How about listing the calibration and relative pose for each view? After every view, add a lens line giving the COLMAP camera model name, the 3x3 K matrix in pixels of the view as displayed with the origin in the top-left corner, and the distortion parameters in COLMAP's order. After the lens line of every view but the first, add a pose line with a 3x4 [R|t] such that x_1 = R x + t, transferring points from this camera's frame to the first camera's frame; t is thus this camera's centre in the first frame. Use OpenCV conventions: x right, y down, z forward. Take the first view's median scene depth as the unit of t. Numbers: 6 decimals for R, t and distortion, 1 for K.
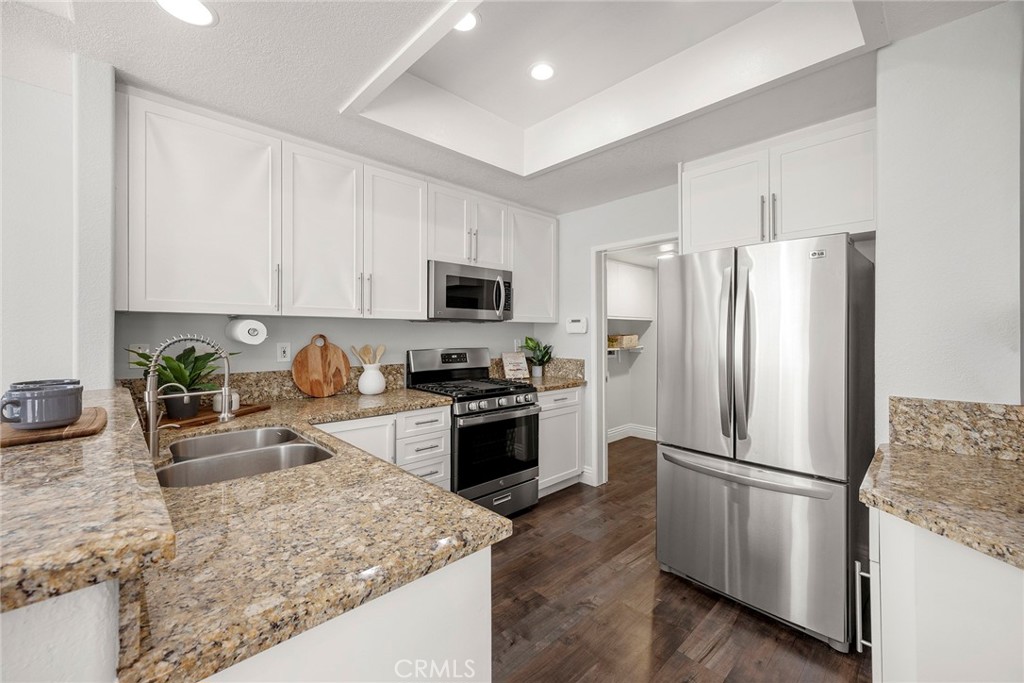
lens RADIAL K [[411.0, 0, 511.4], [0, 411.0, 335.7], [0, 0, 1]] dist [0.004550, 0.000168]
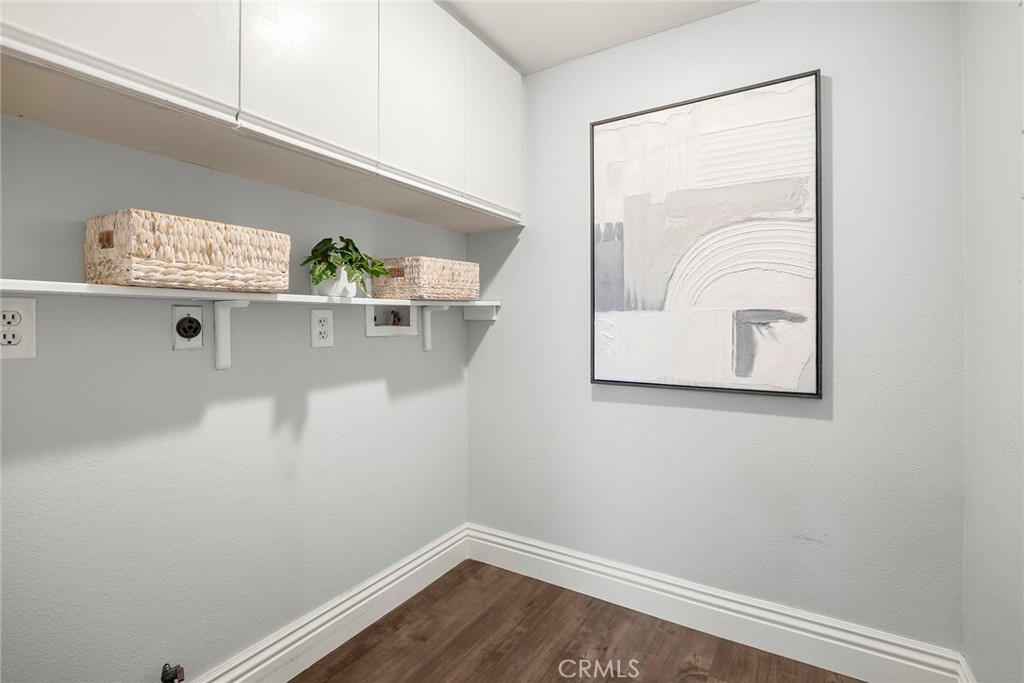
lens RADIAL K [[480.9, 0, 516.1], [0, 480.9, 337.7], [0, 0, 1]] dist [0.001348, 0.000061]
pose [[0.964027, -0.012500, 0.265510, 0.409786], [0.006633, 0.999714, 0.022983, 0.083061], [-0.265722, -0.020395, 0.963834, 1.100953]]
